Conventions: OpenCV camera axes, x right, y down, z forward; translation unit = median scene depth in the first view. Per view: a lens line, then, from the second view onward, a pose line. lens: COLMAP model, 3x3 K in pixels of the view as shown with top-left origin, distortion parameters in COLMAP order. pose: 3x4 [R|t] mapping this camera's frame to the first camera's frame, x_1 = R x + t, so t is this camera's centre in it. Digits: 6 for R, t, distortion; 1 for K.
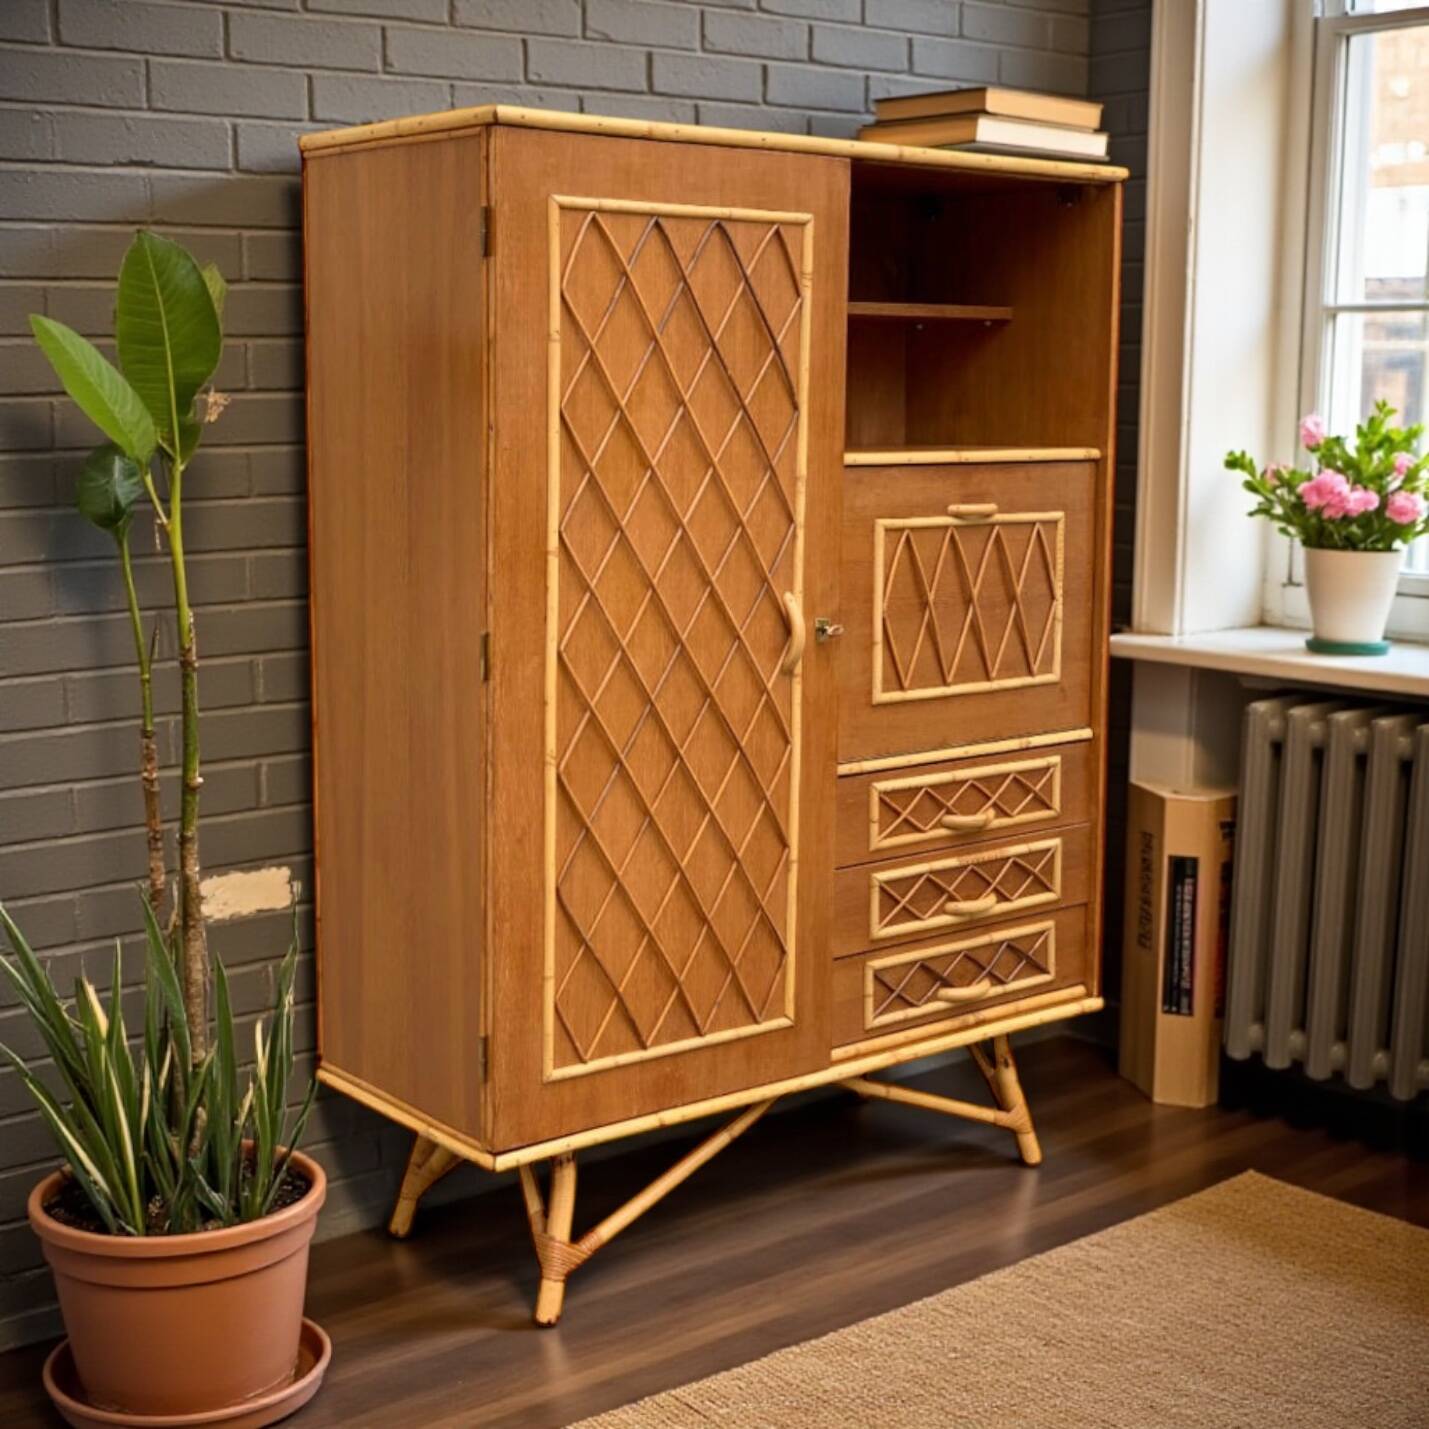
lens RADIAL K [[2108.2, 0, 703.9], [0, 2108.2, 713.6], [0, 0, 1]] dist [0.063968, 0.000000]
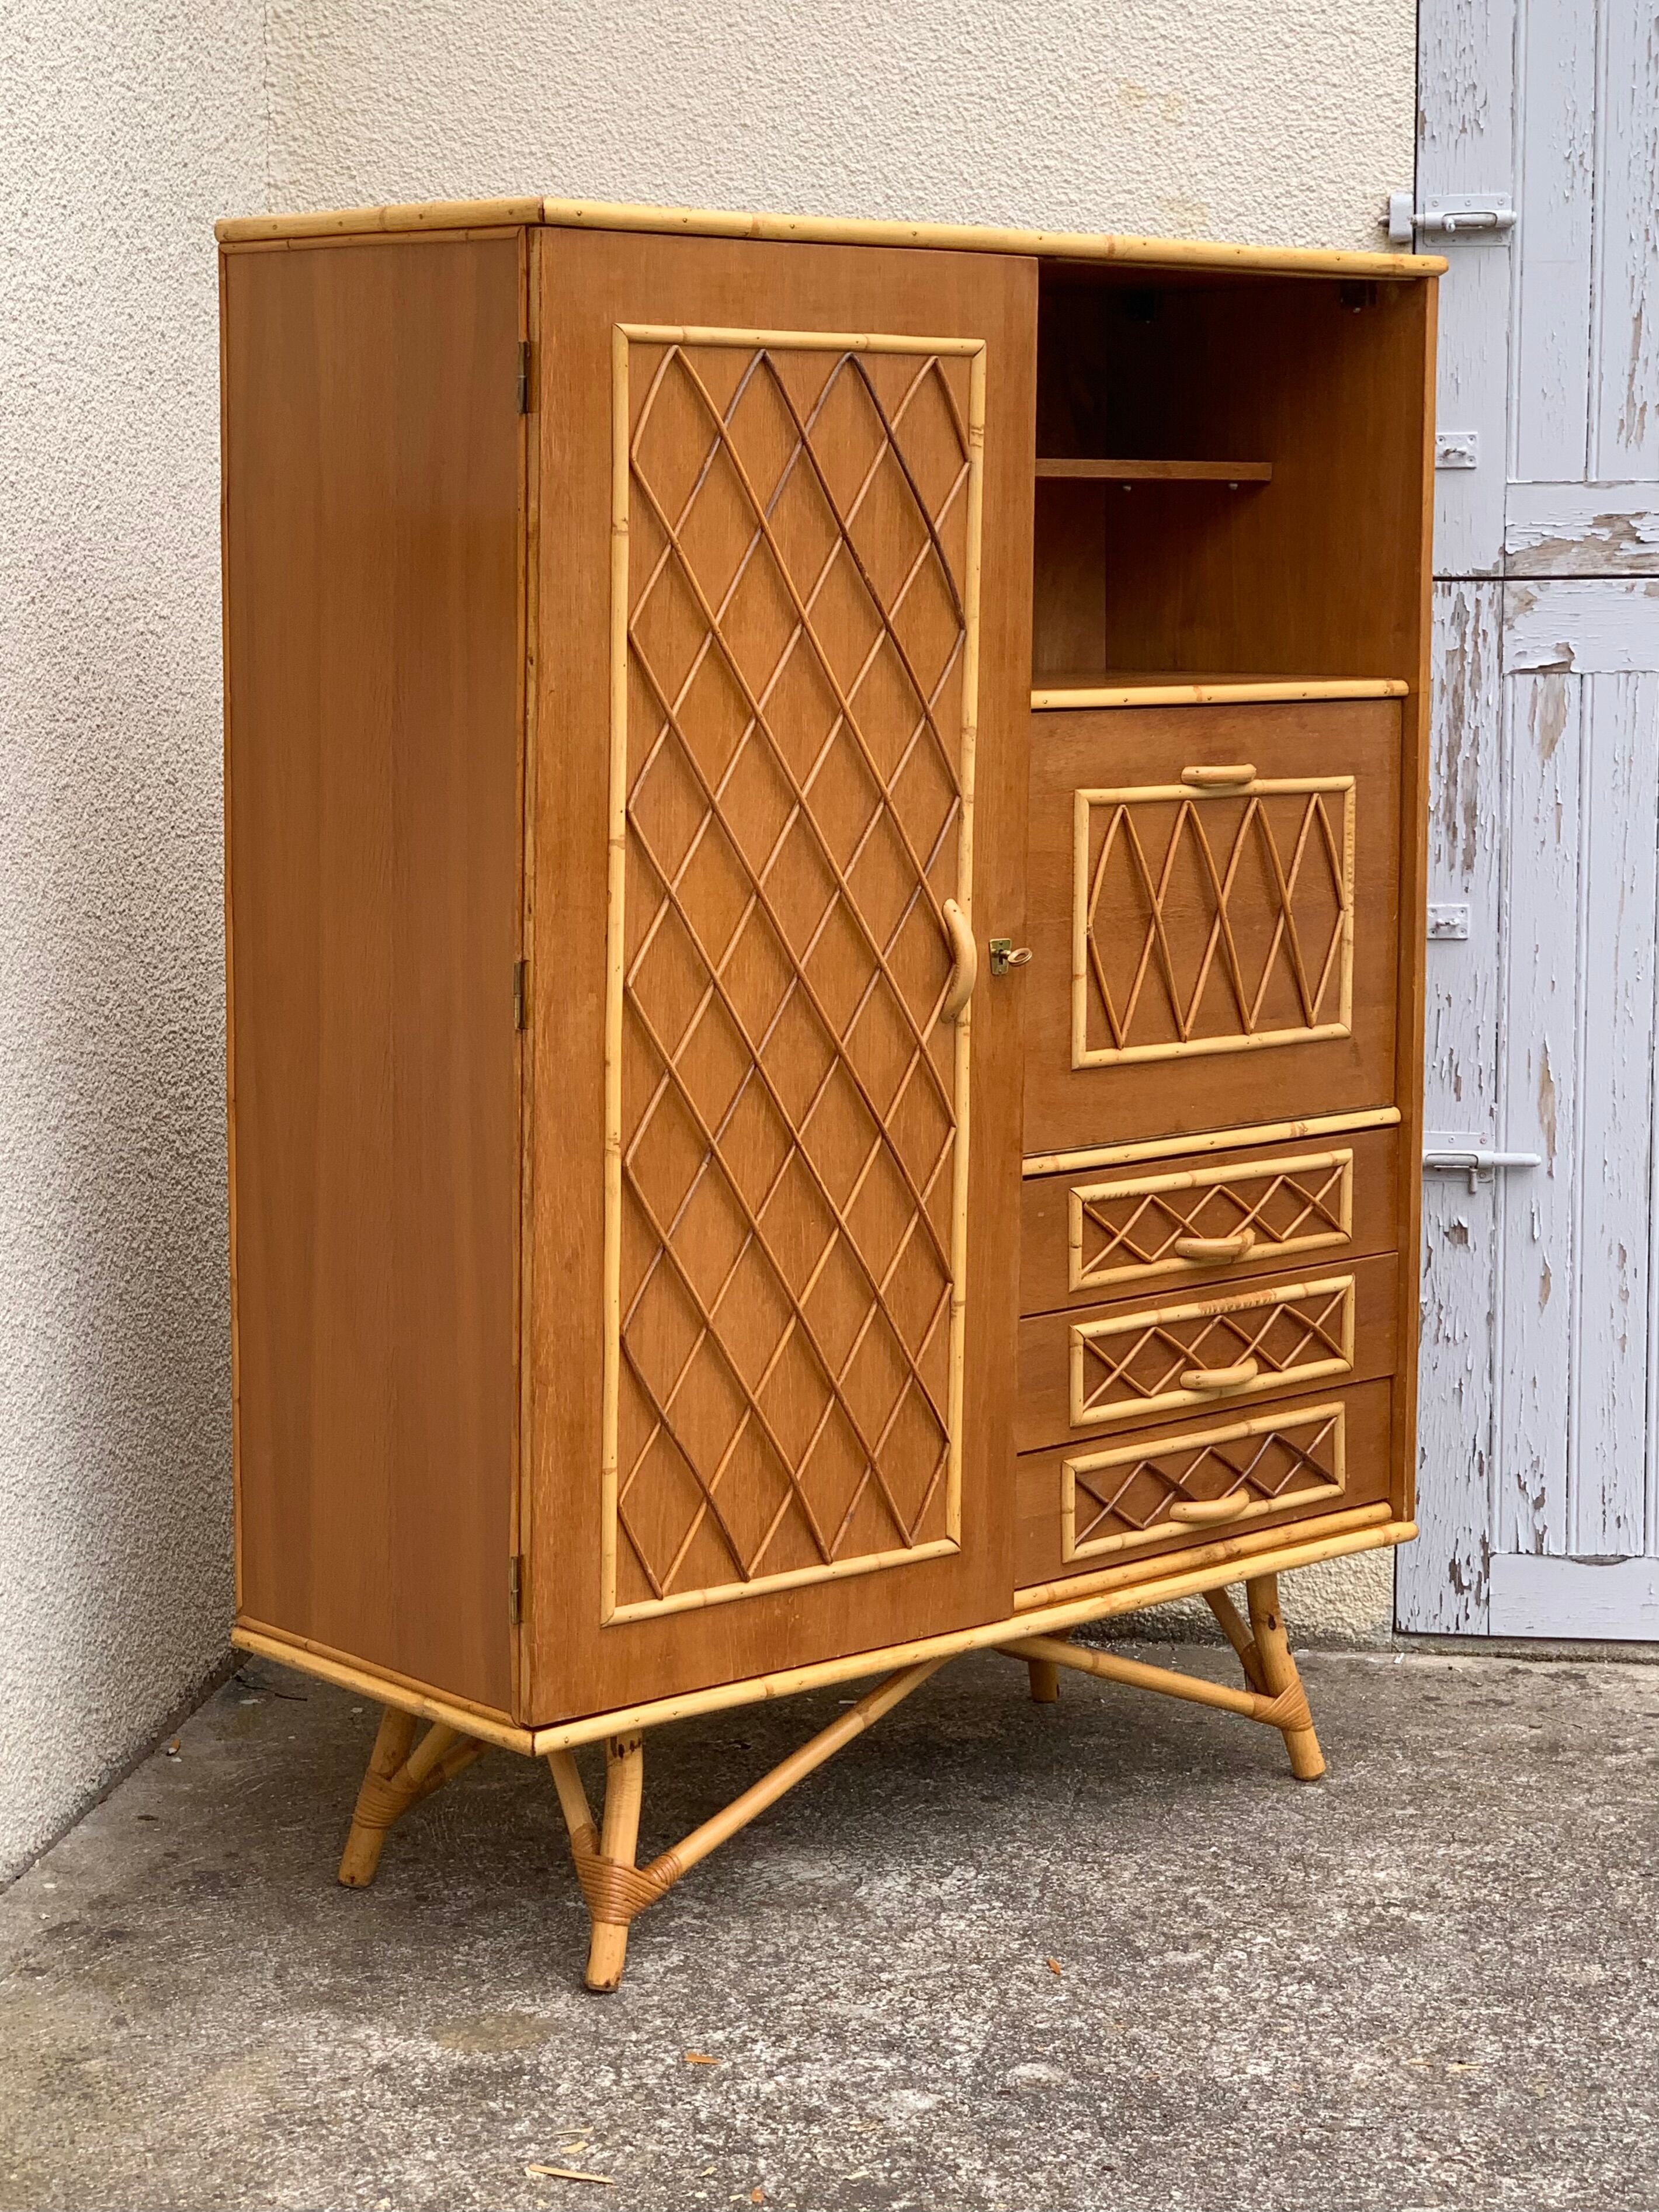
lens RADIAL K [[4060.0, 0, 824.4], [0, 4060.0, 1111.5], [0, 0, 1]] dist [0.063830, 0.000000]
pose [[0.998944, -0.006683, 0.045459, -0.058910], [0.007052, 0.999943, -0.007961, 0.019650], [-0.045404, 0.008273, 0.998934, -0.284886]]
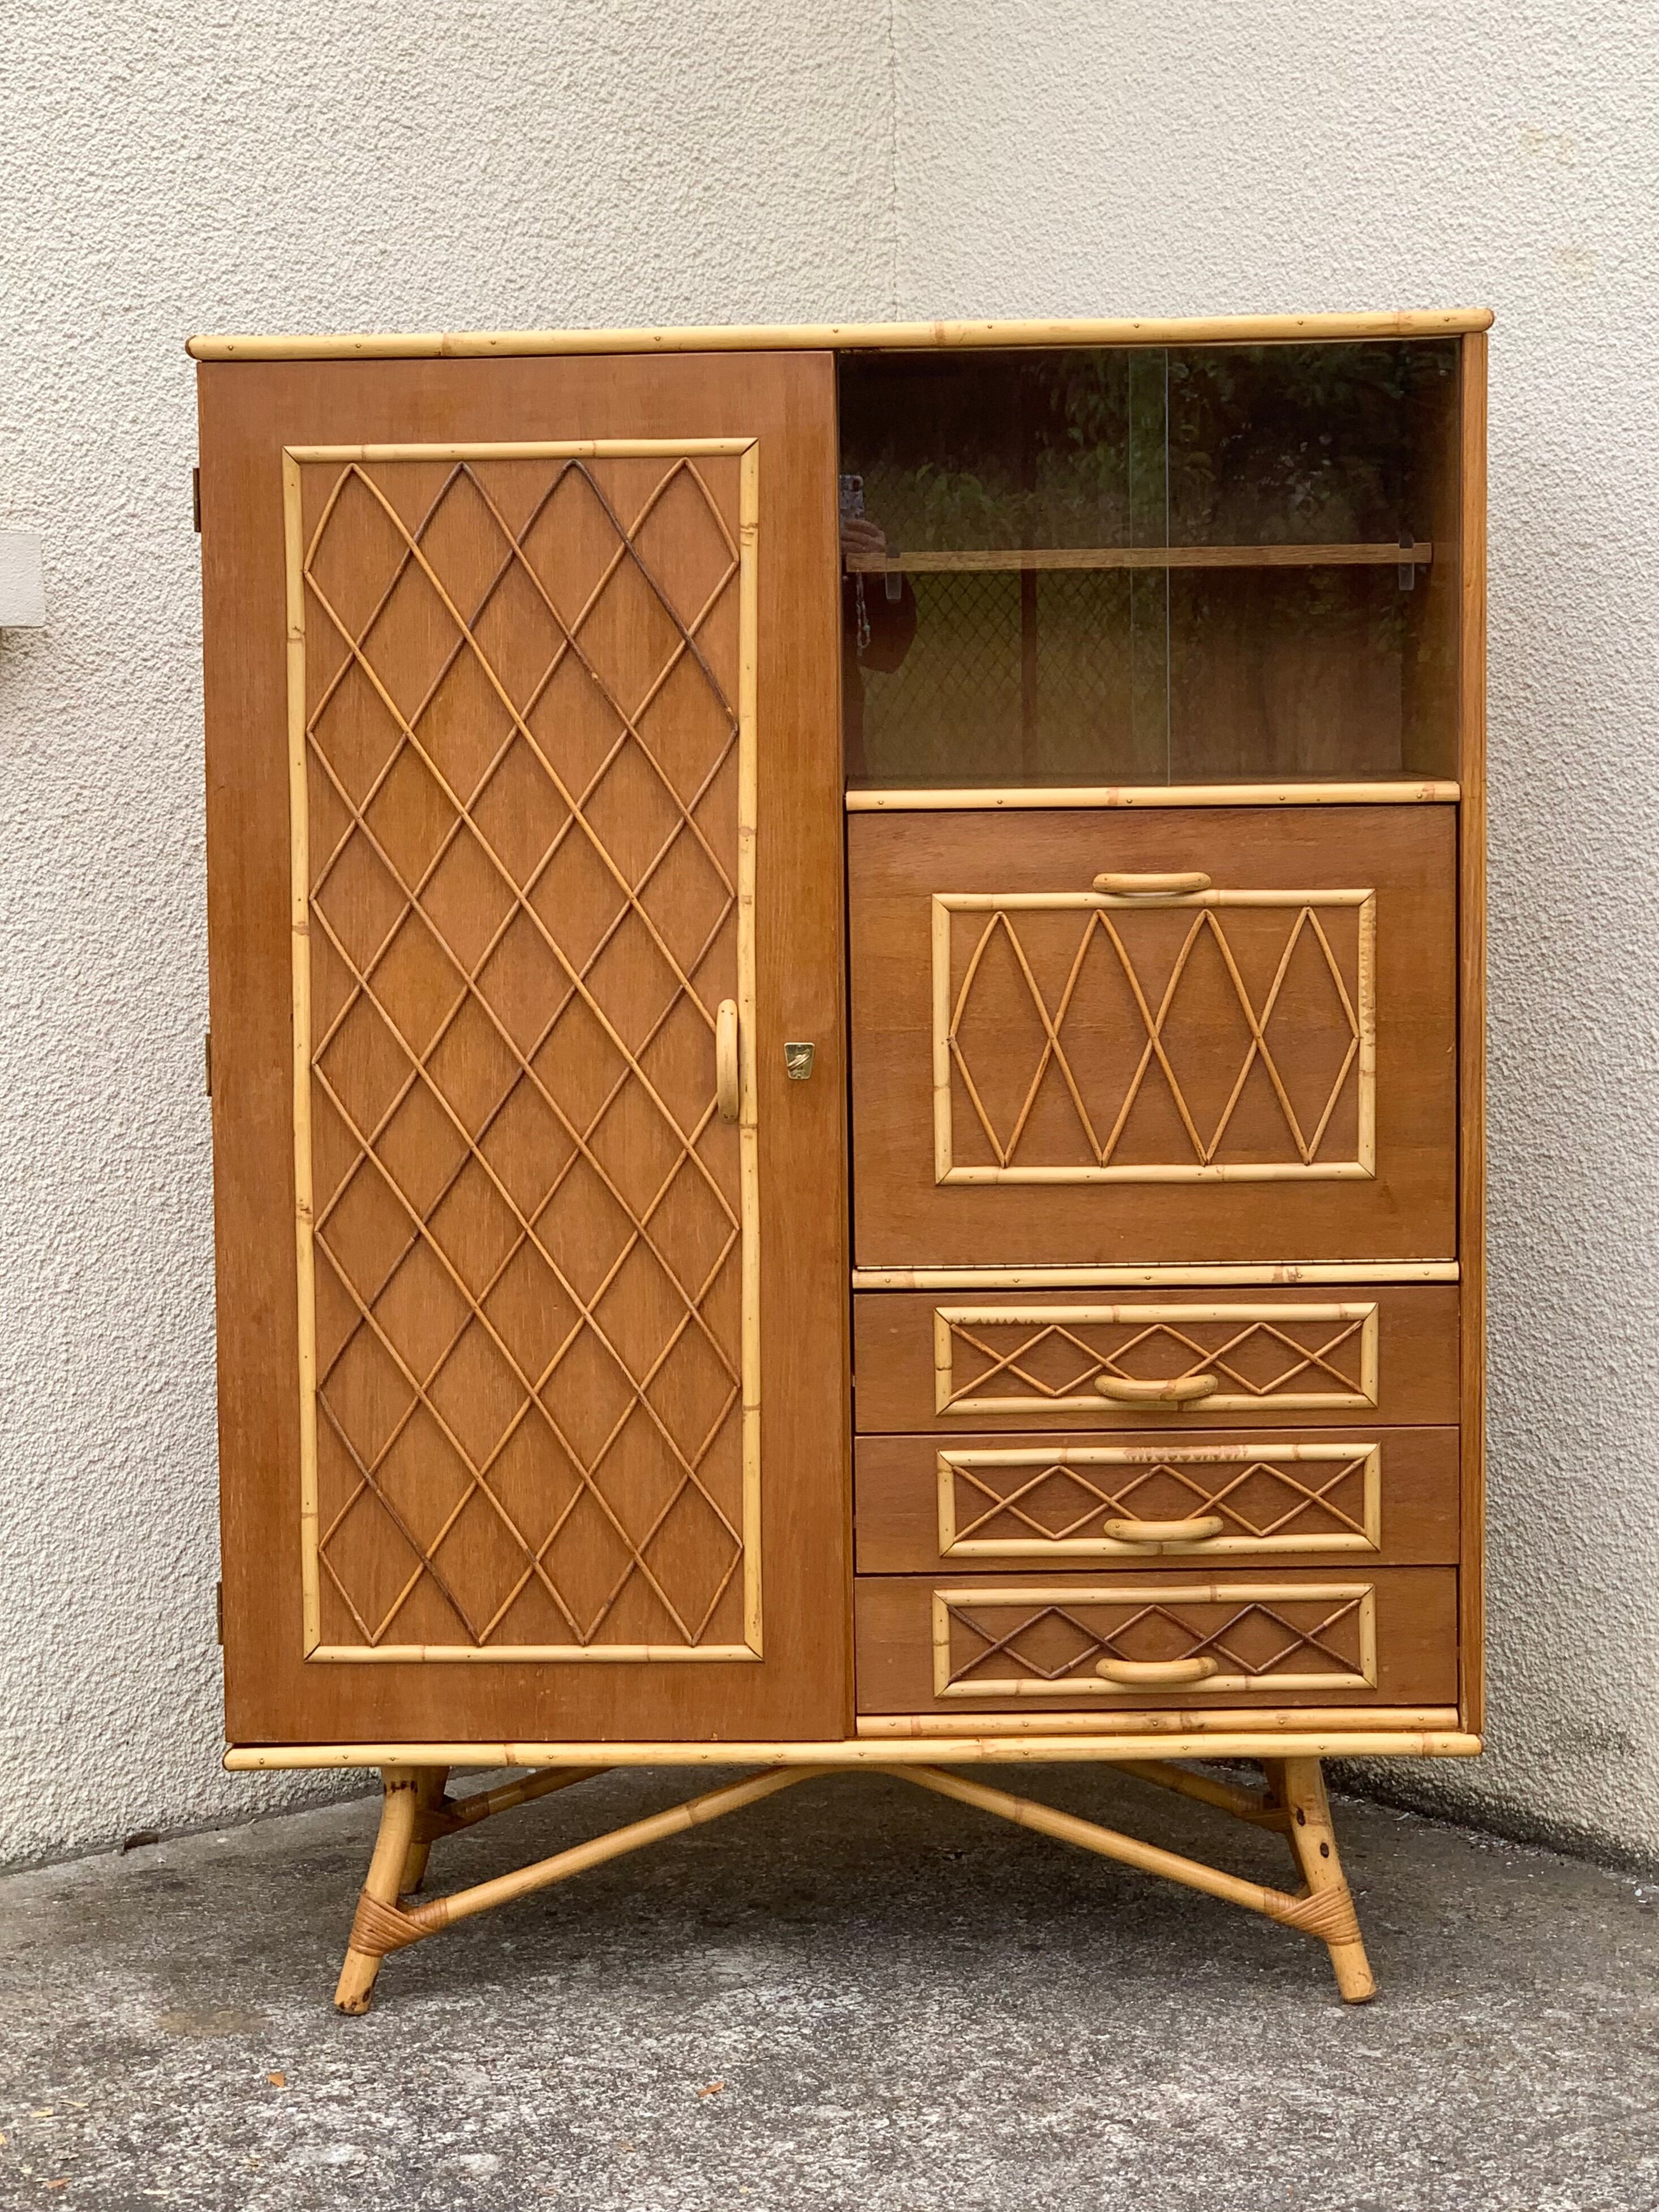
lens RADIAL K [[4060.2, 0, 762.1], [0, 4060.2, 1122.1], [0, 0, 1]] dist [0.063830, 0.000000]
pose [[0.766305, 0.059494, -0.639716, 0.866838], [-0.076753, 0.997050, 0.000785, -0.020730], [0.637875, 0.048499, 0.768611, 0.021806]]
